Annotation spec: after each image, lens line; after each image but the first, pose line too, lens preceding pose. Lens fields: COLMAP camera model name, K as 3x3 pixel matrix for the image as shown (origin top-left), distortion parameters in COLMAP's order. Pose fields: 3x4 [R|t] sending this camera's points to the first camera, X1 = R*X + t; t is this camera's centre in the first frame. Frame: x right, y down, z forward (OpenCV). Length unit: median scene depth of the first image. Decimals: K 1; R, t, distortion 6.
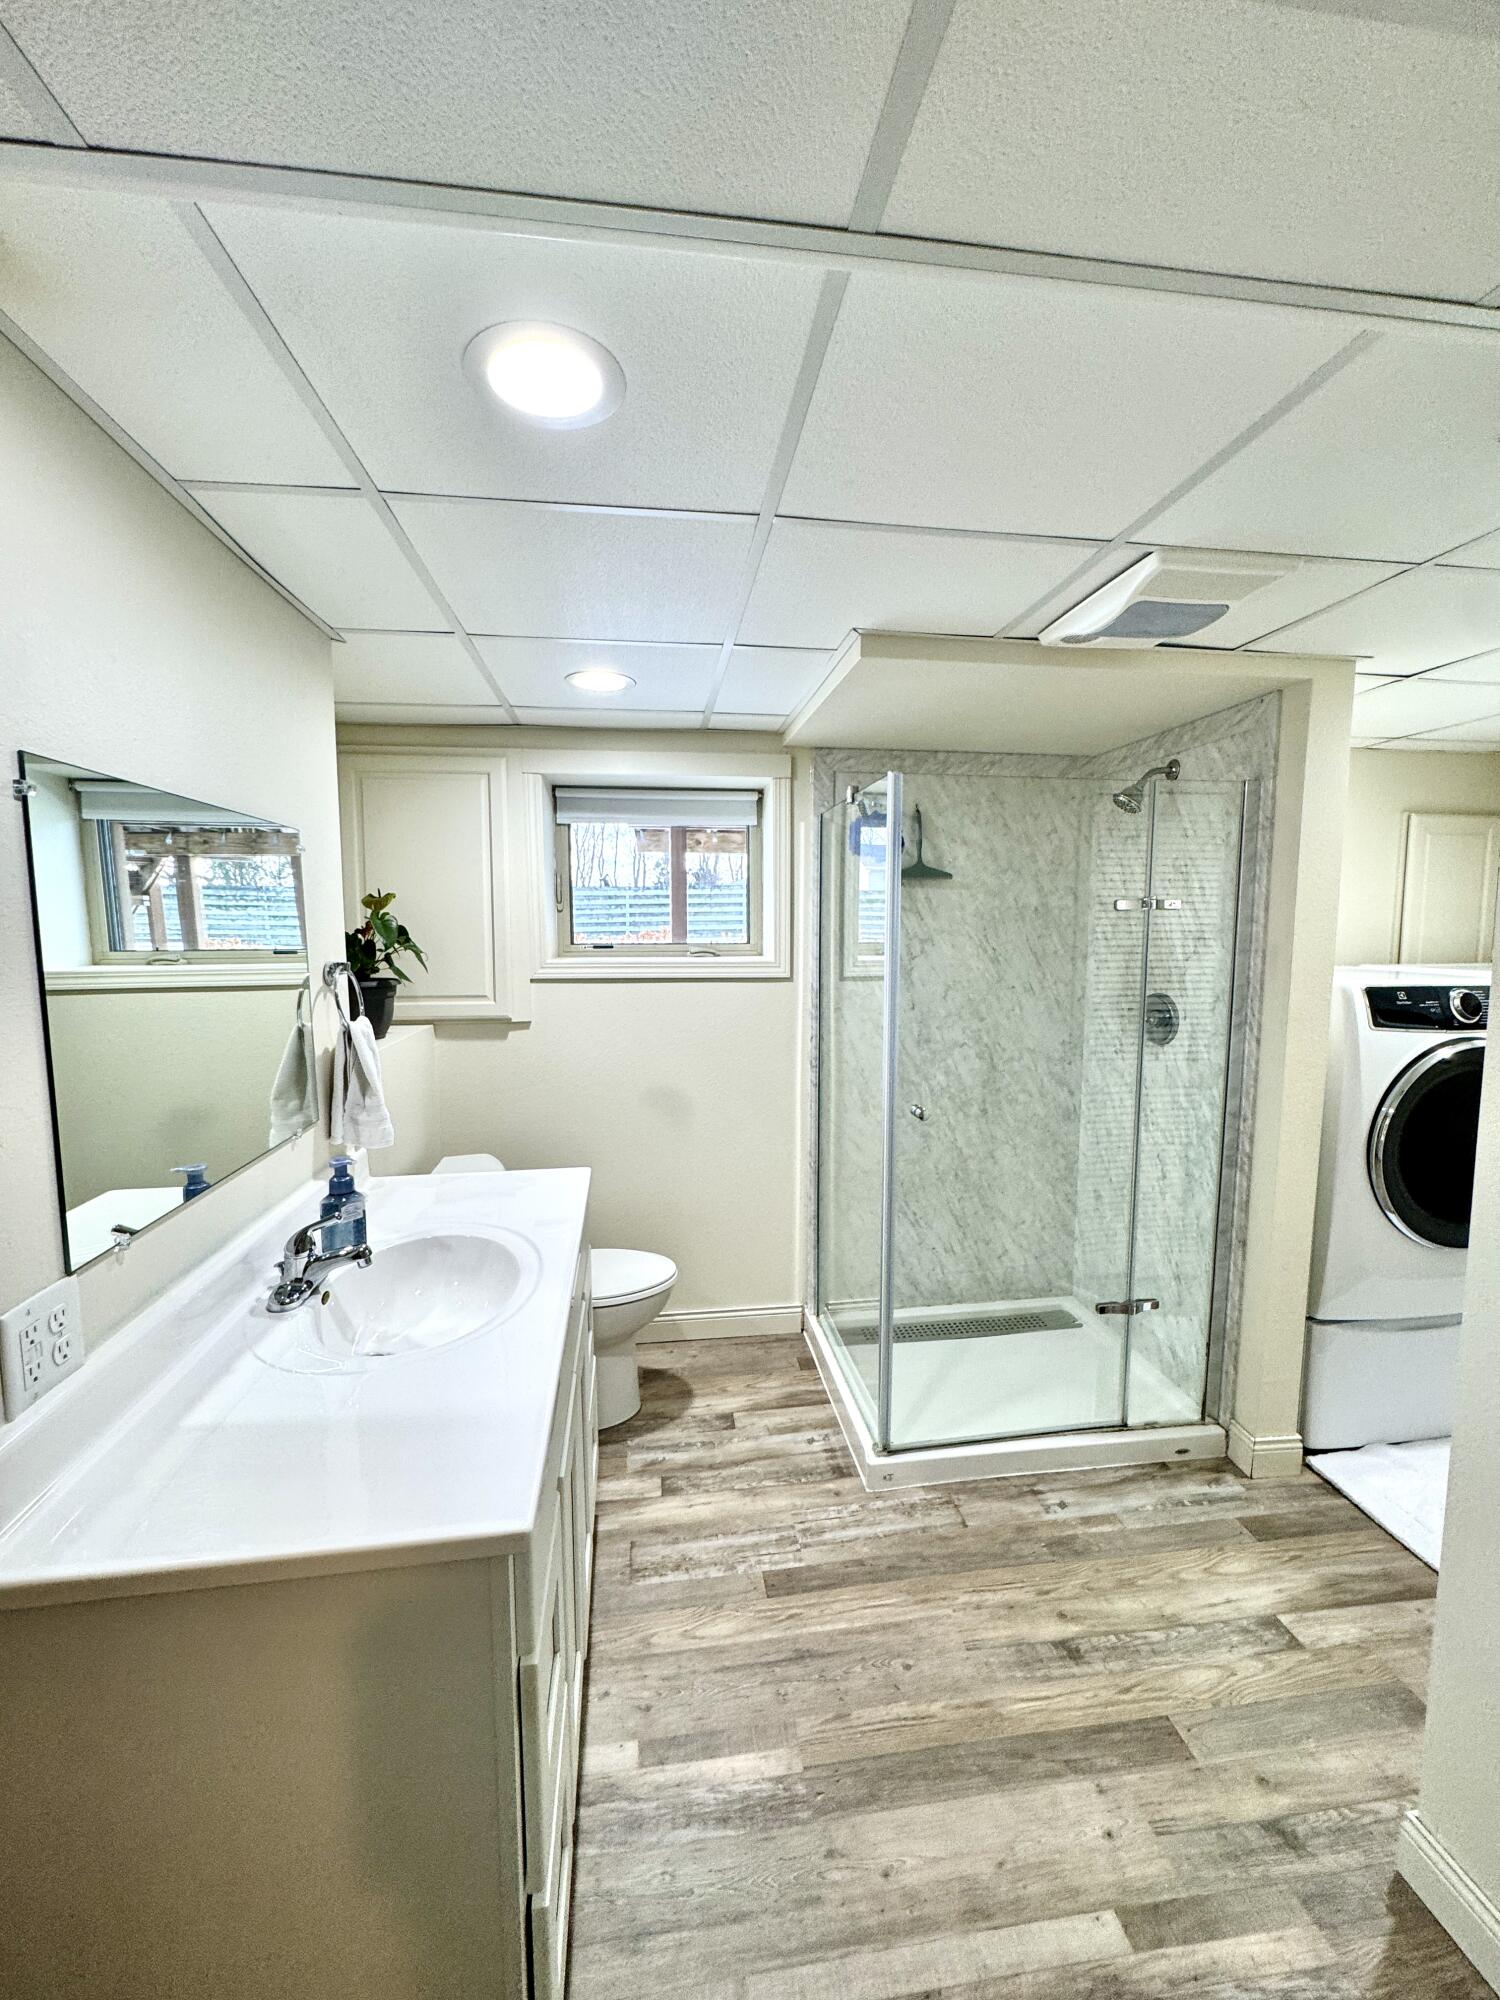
lens RADIAL K [[797.3, 0, 751.6], [0, 797.3, 999.3], [0, 0, 1]] dist [-0.007385, 0.001291]
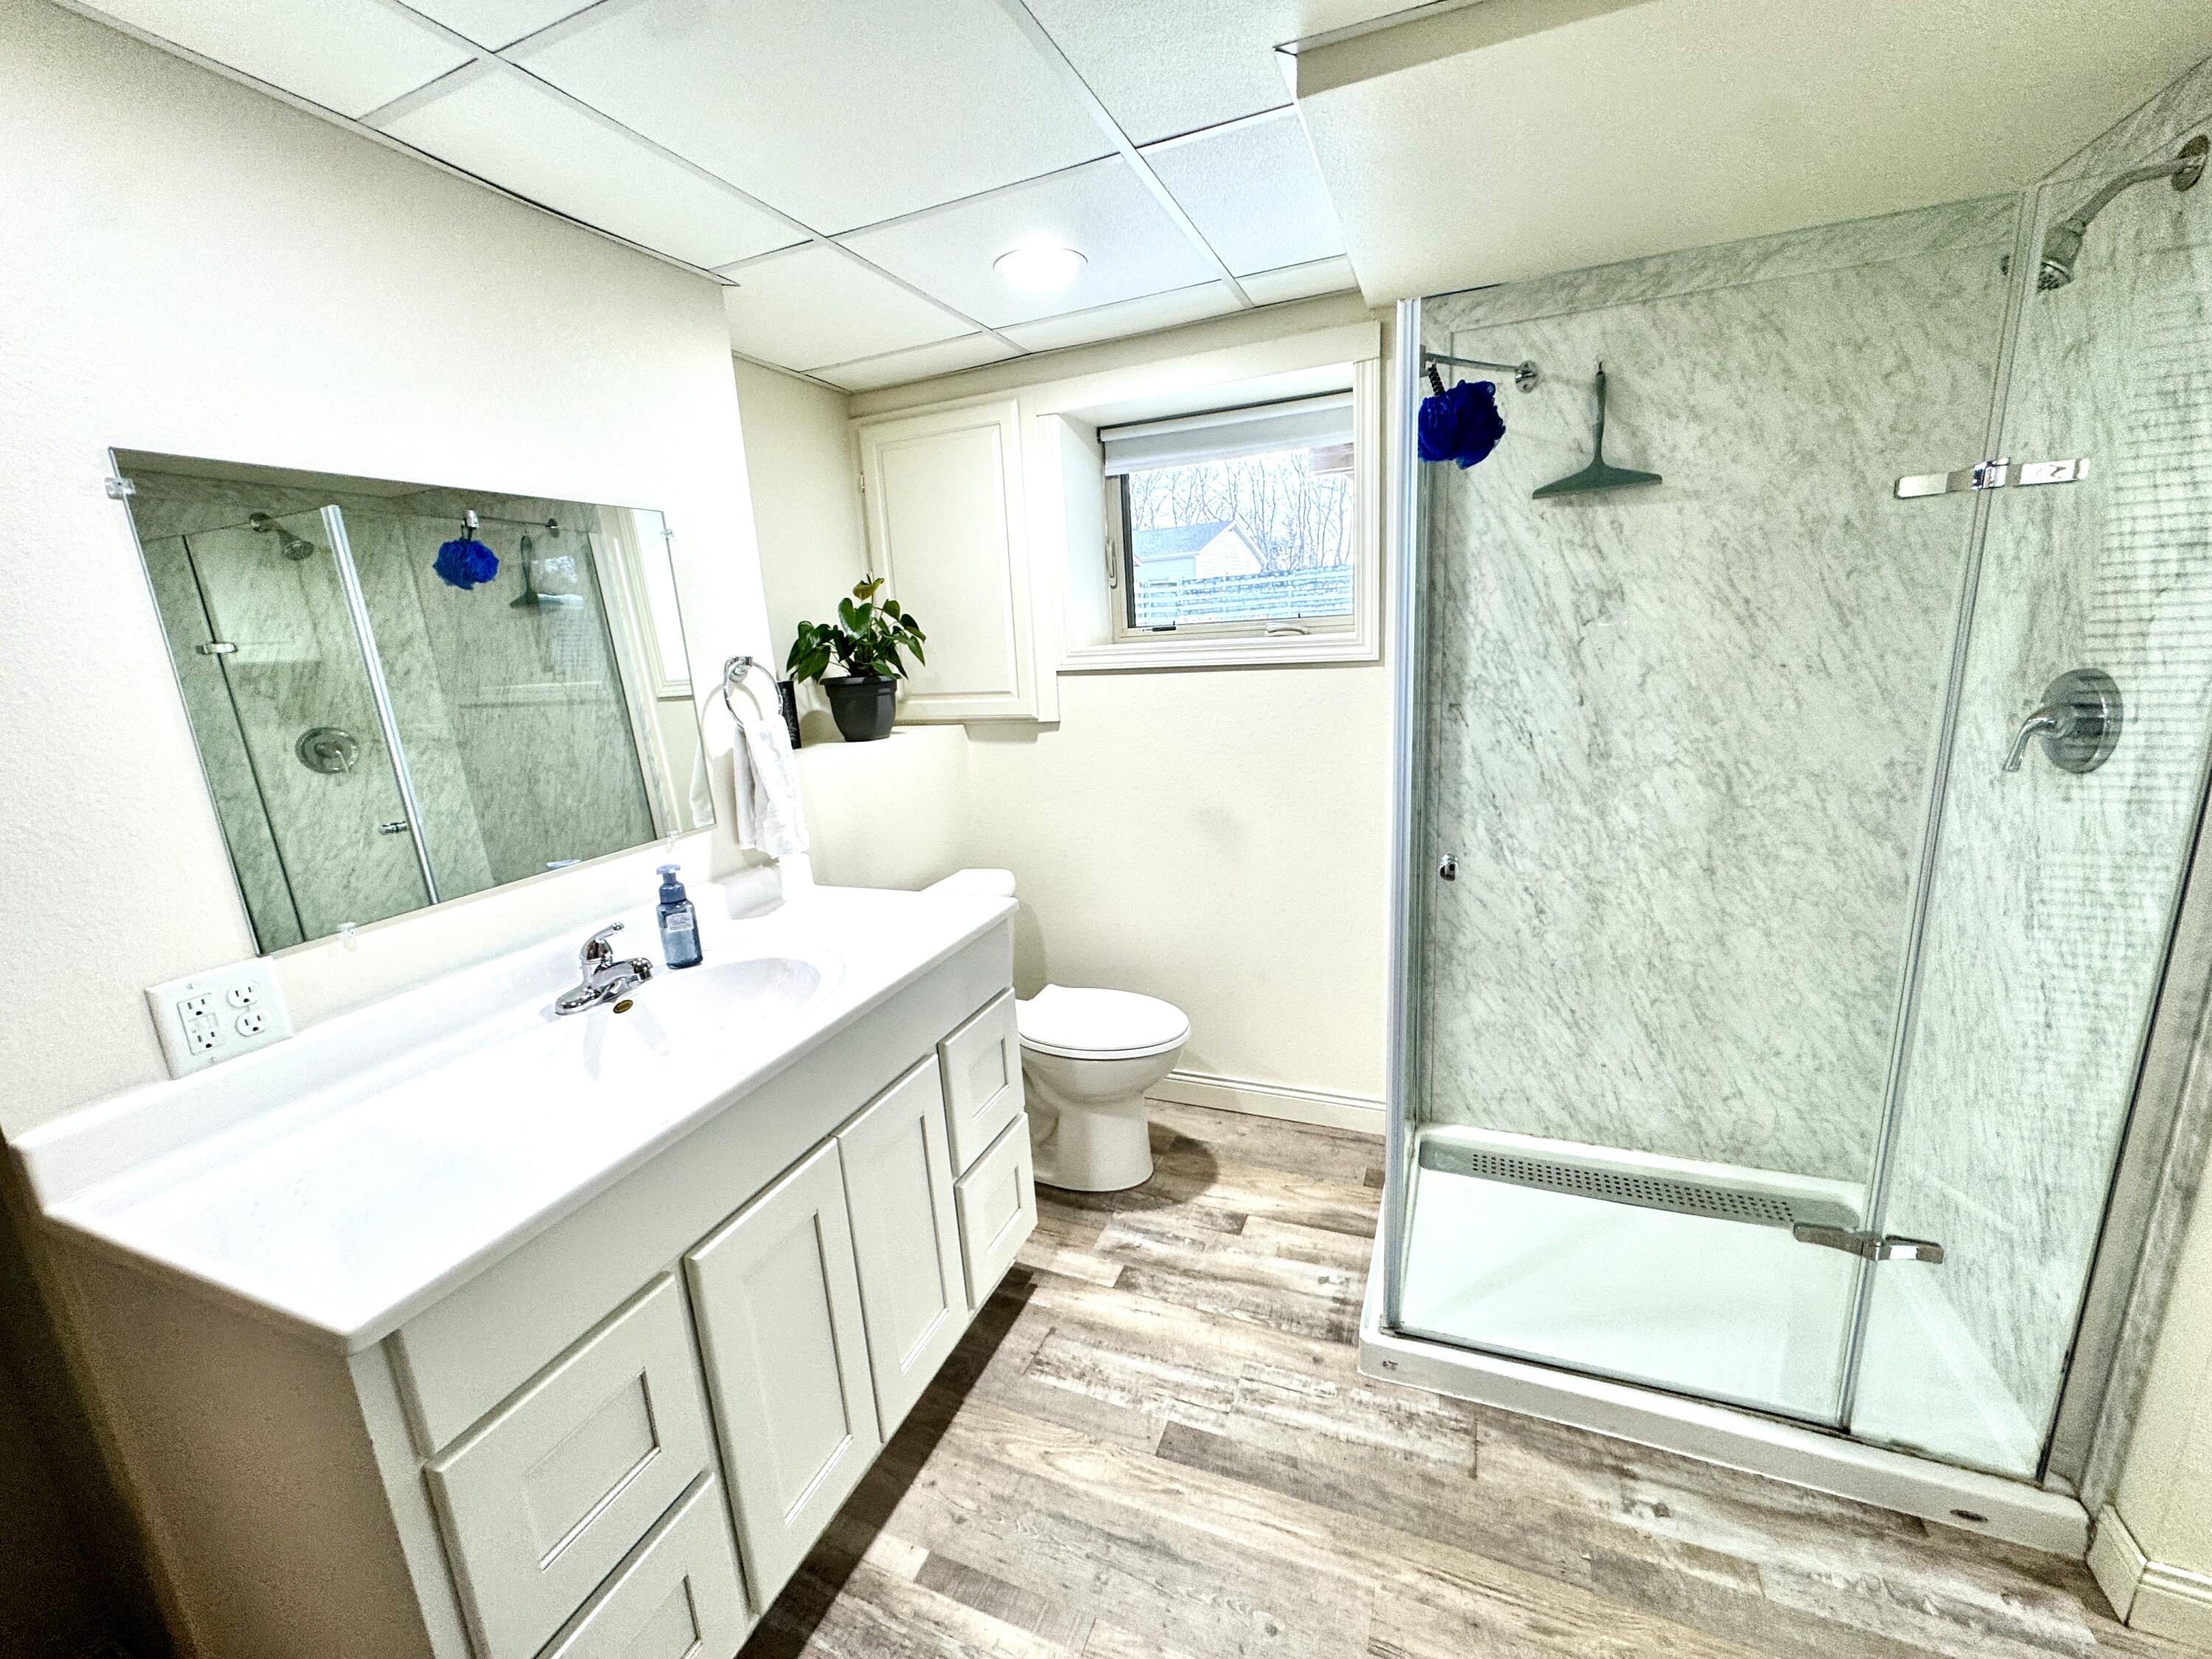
lens RADIAL K [[881.8, 0, 1107.4], [0, 881.8, 828.4], [0, 0, 1]] dist [-0.007385, 0.001291]
pose [[0.864282, 0.064056, -0.498912, 0.266188], [0.009389, 0.989631, 0.143324, 0.006679], [0.502919, -0.128557, 0.854719, 0.218714]]
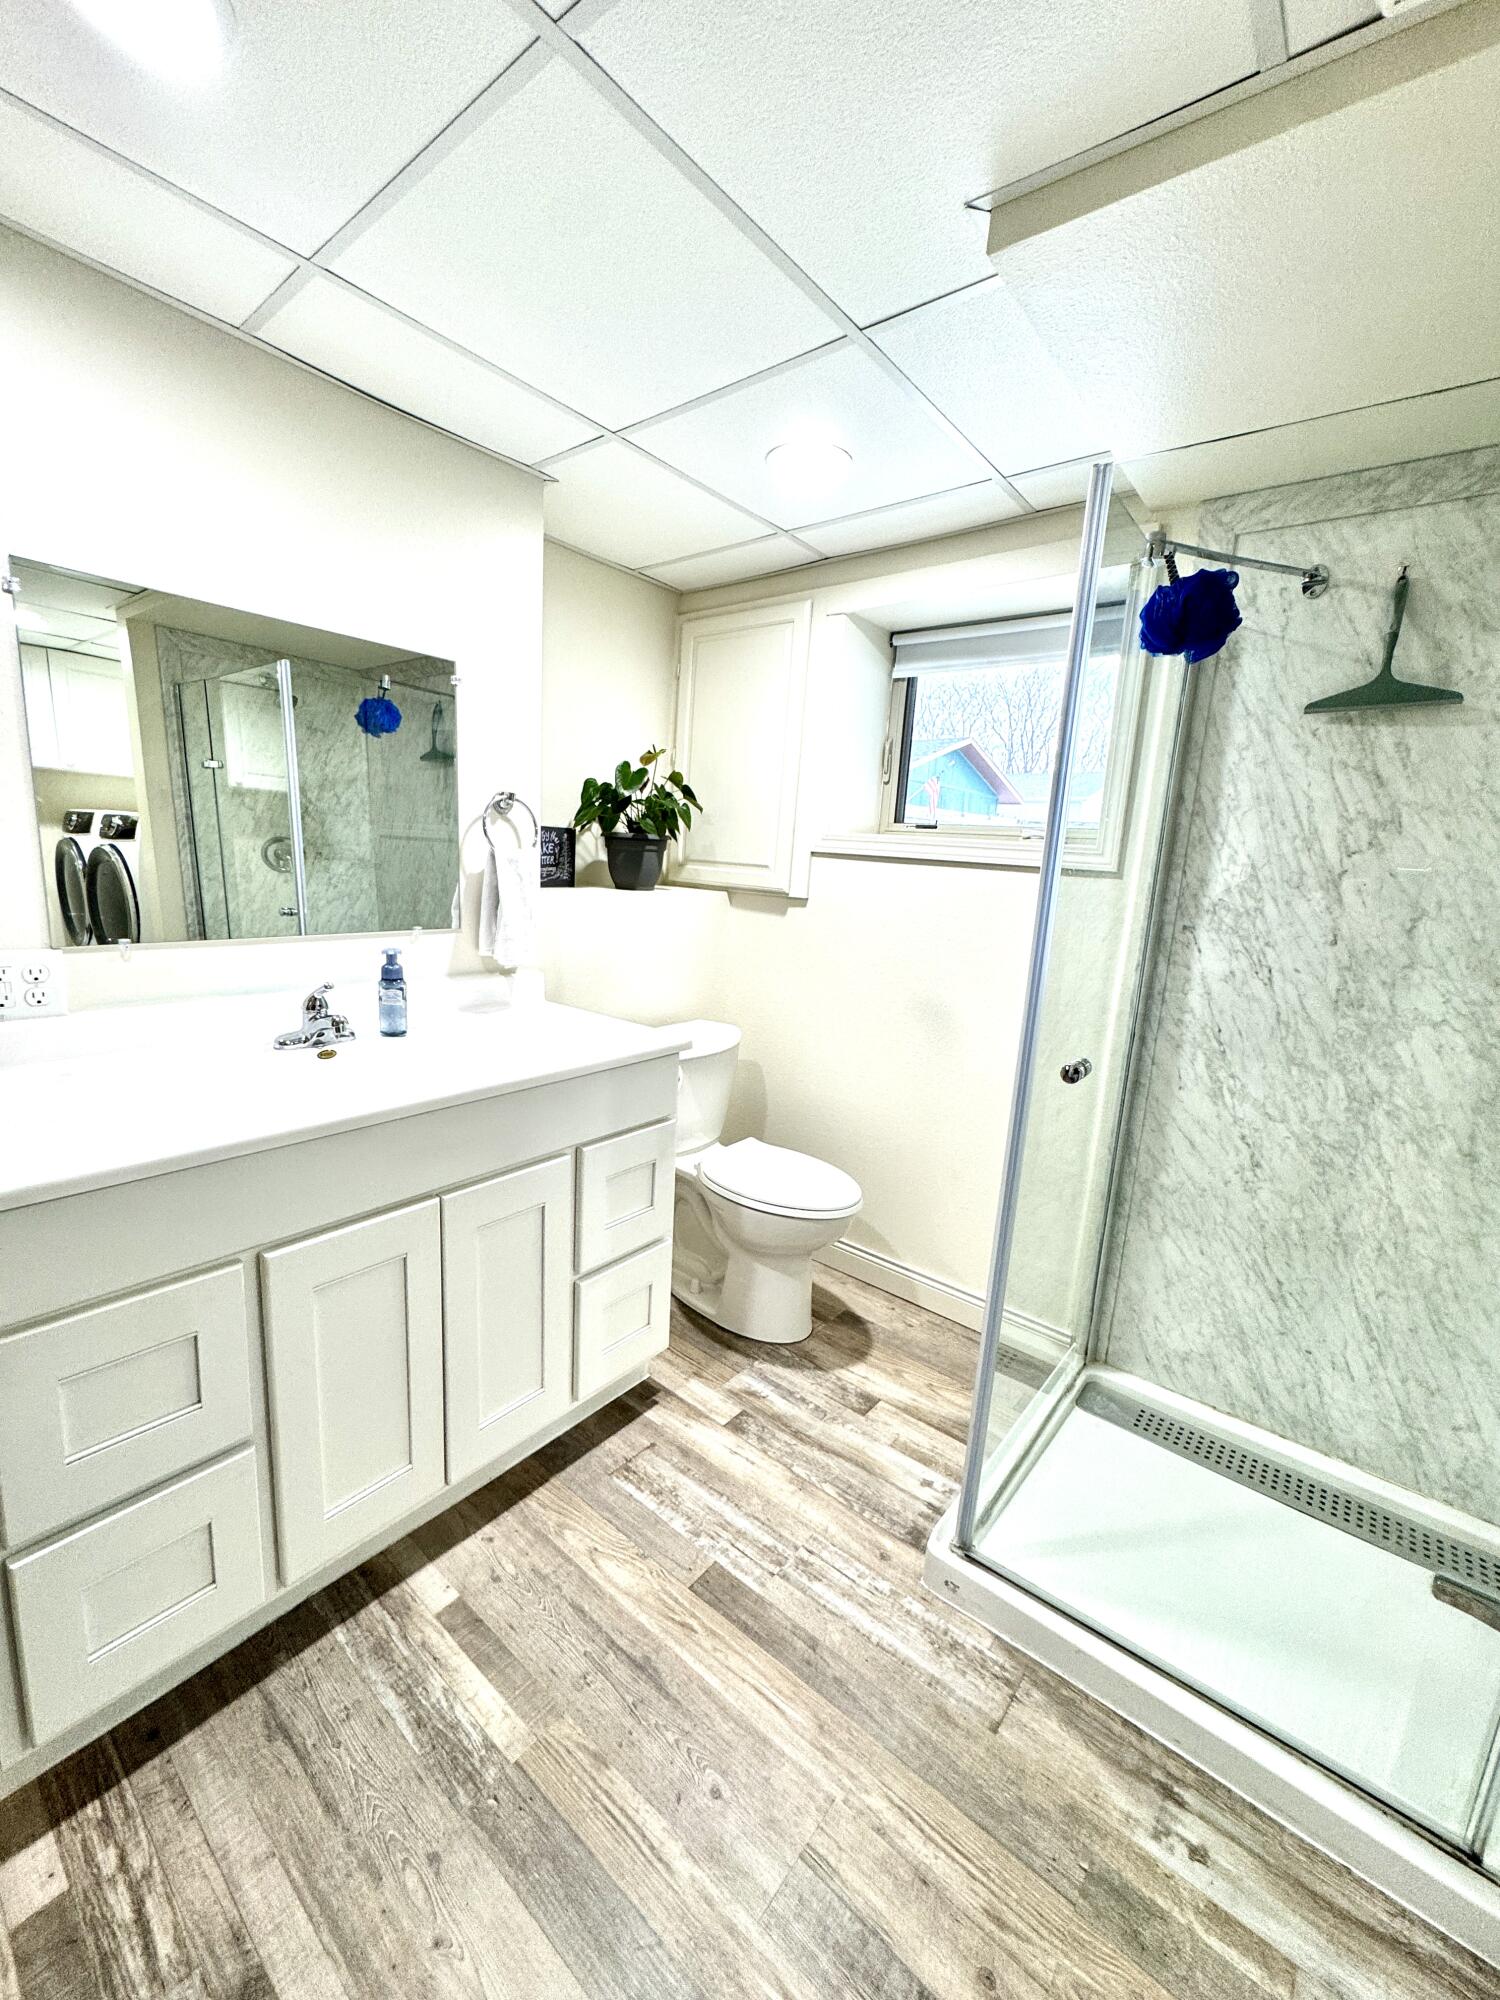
lens RADIAL K [[797.3, 0, 750.2], [0, 797.3, 1001.6], [0, 0, 1]] dist [-0.007385, 0.001291]
pose [[0.684608, 0.178582, -0.706697, 0.374683], [-0.127359, 0.983916, 0.125257, 0.040300], [0.717699, 0.004252, 0.696340, 0.340238]]
